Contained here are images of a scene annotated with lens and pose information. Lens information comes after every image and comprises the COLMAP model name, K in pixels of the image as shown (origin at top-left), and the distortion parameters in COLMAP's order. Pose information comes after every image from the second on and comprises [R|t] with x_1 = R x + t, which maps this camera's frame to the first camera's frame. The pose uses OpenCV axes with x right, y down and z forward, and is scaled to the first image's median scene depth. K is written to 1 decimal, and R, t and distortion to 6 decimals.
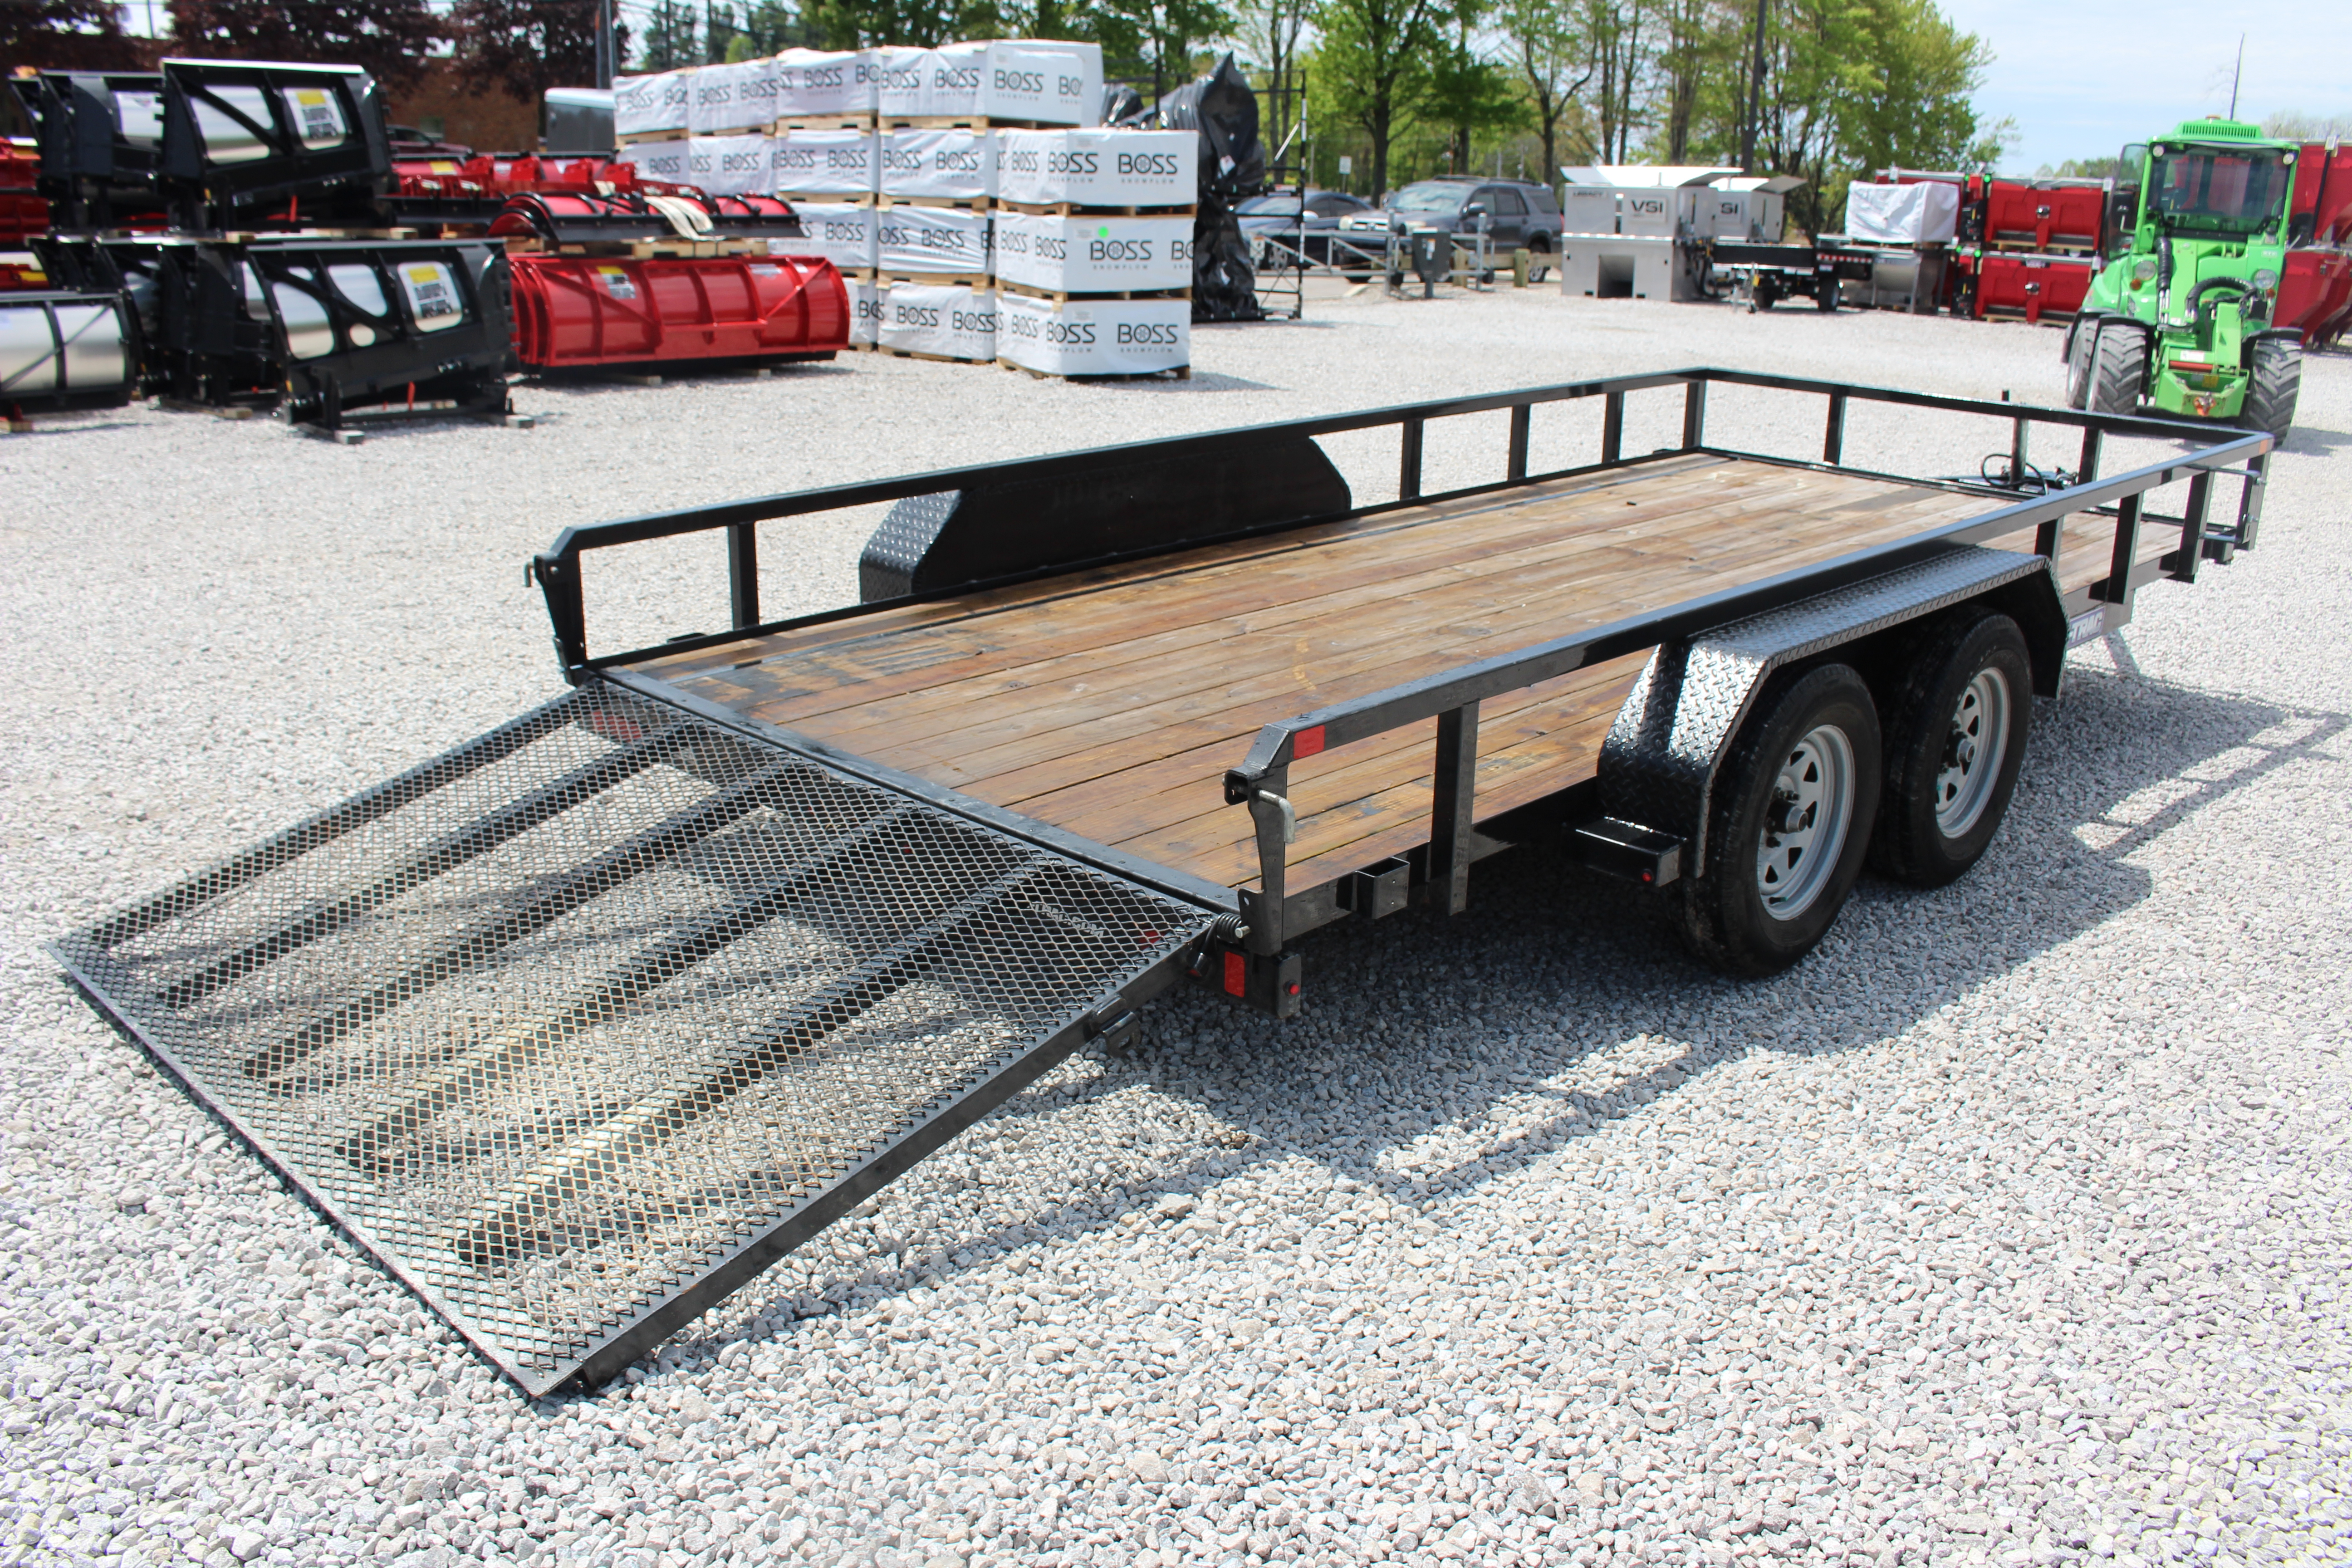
lens RADIAL K [[1982.7, 0, 1176.0], [0, 1982.7, 784.0], [0, 0, 1]] dist [-0.172357, 0.137093]
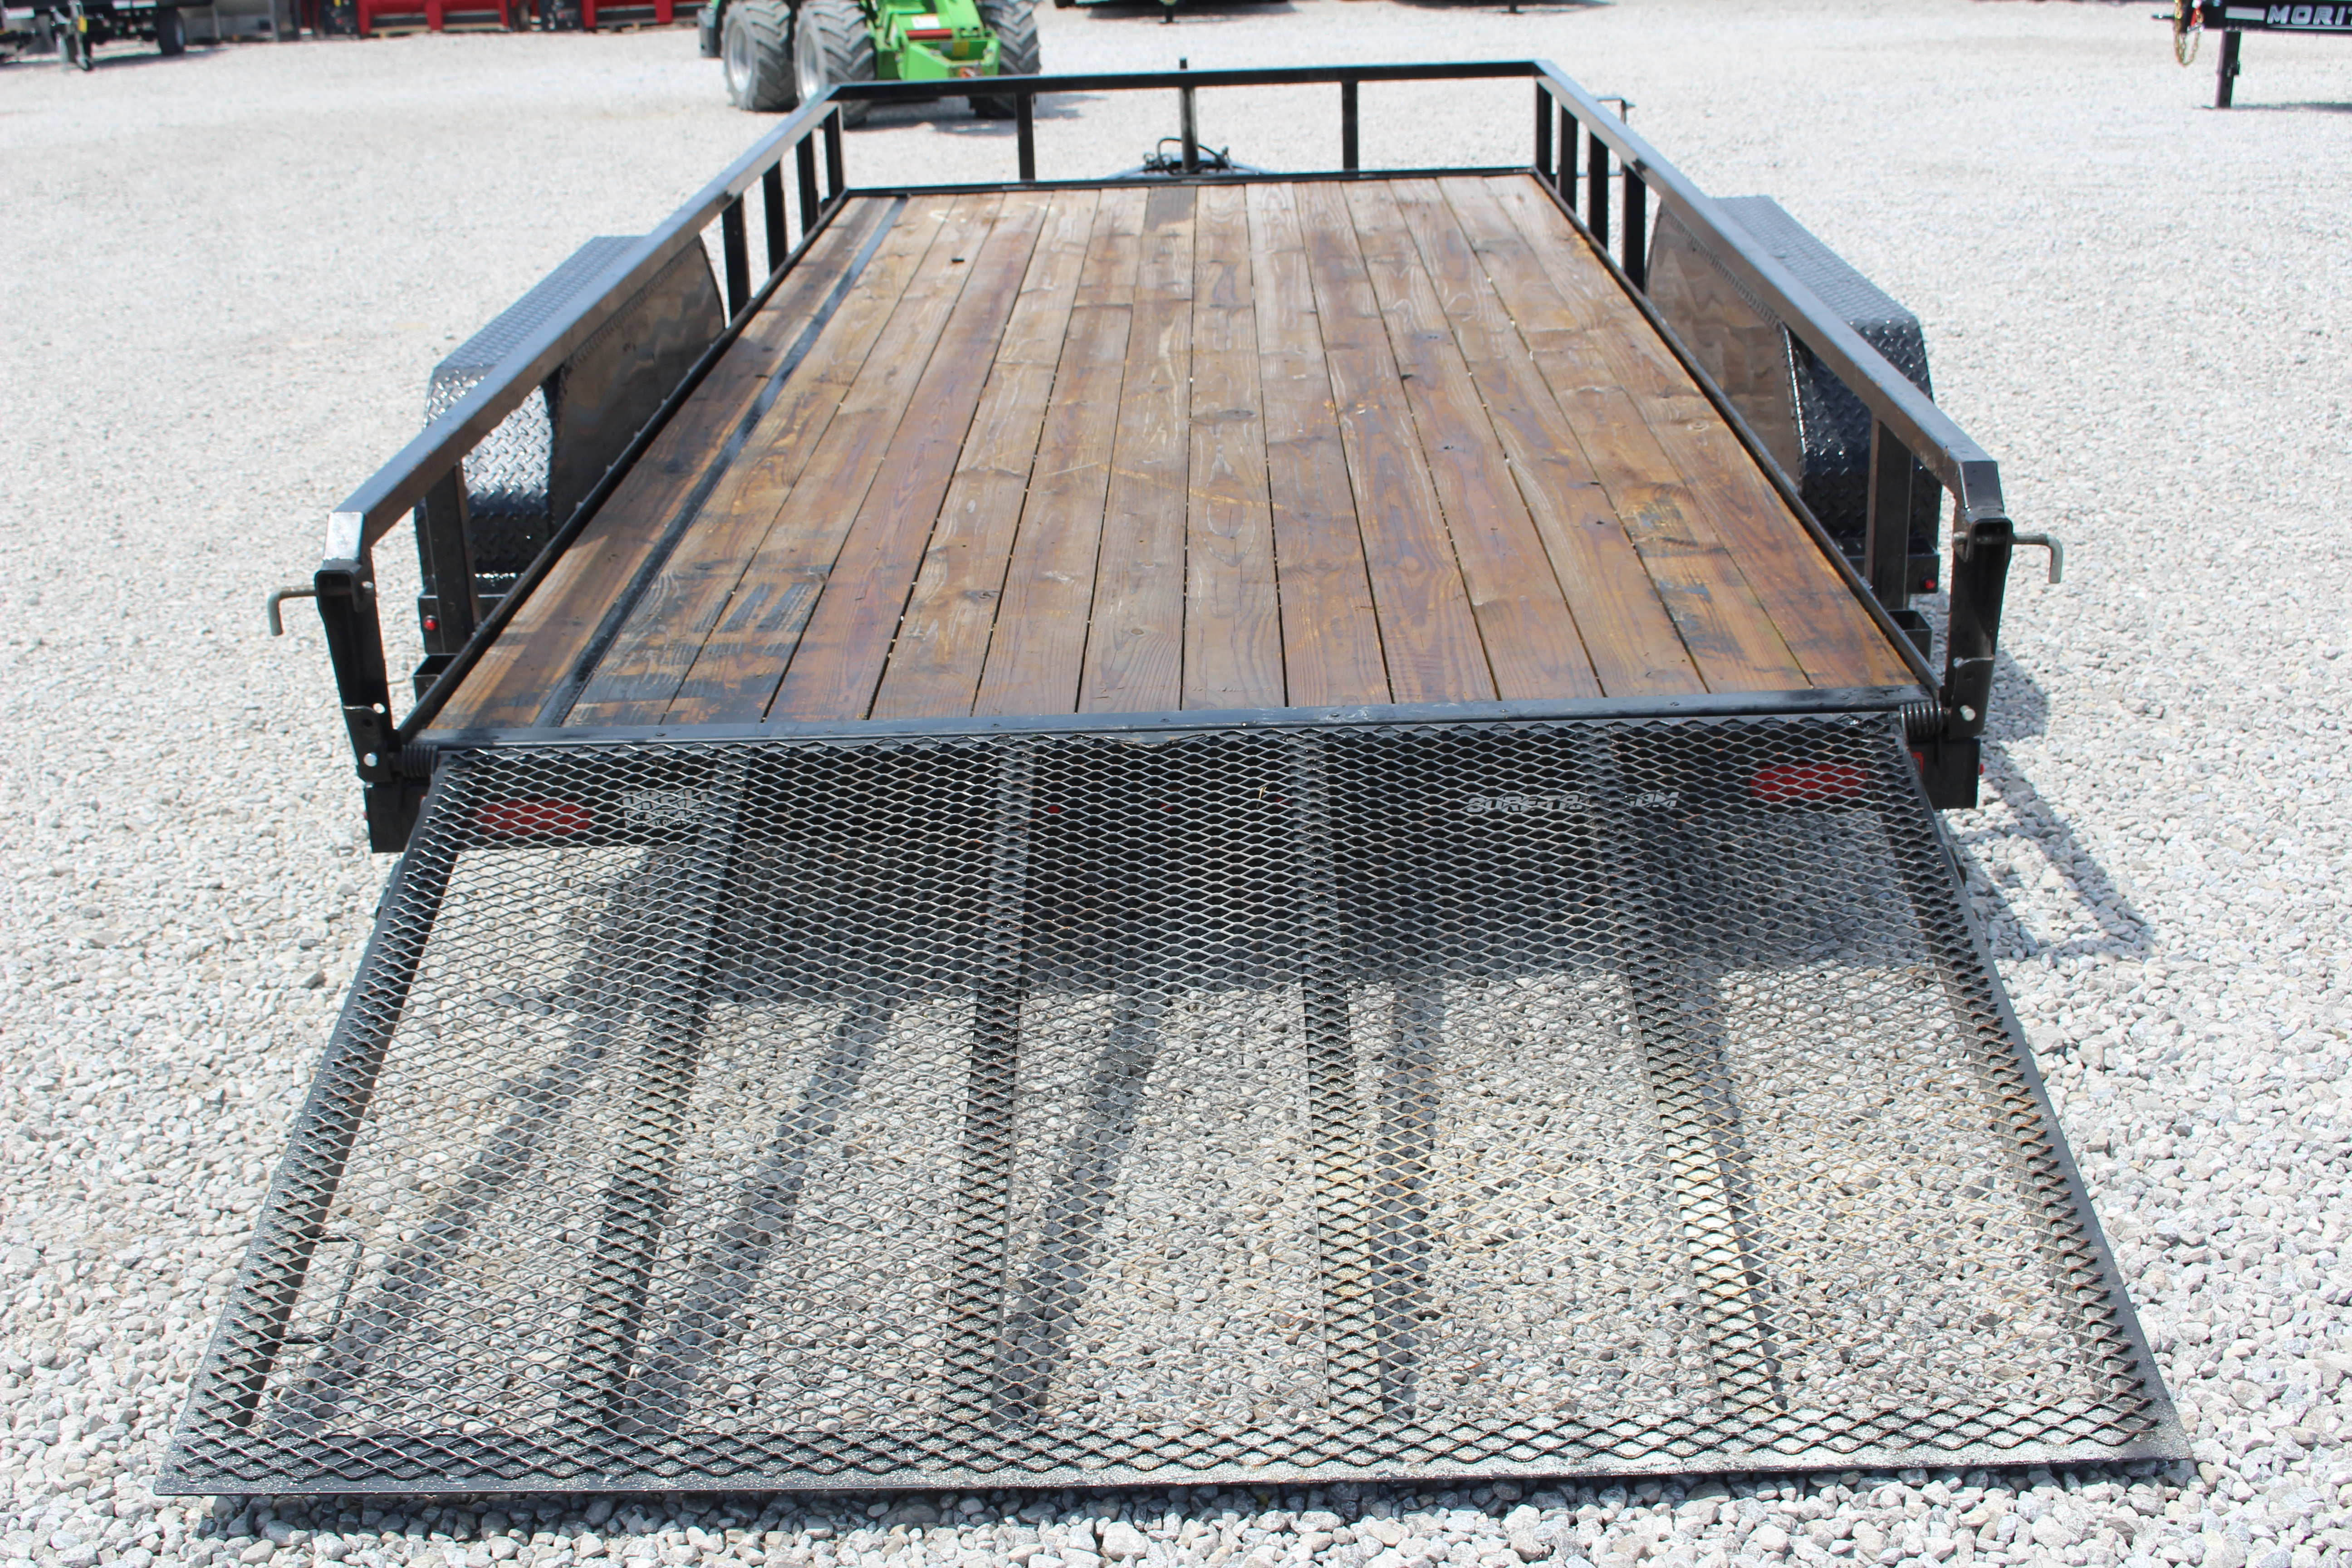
lens RADIAL K [[2644.5, 0, 1176.0], [0, 2644.5, 784.0], [0, 0, 1]] dist [-0.081839, 0.045183]
pose [[0.722882, -0.283997, 0.629911, -0.404776], [0.262294, 0.956179, 0.130089, -0.057286], [-0.639252, 0.071183, 0.765695, 0.161746]]
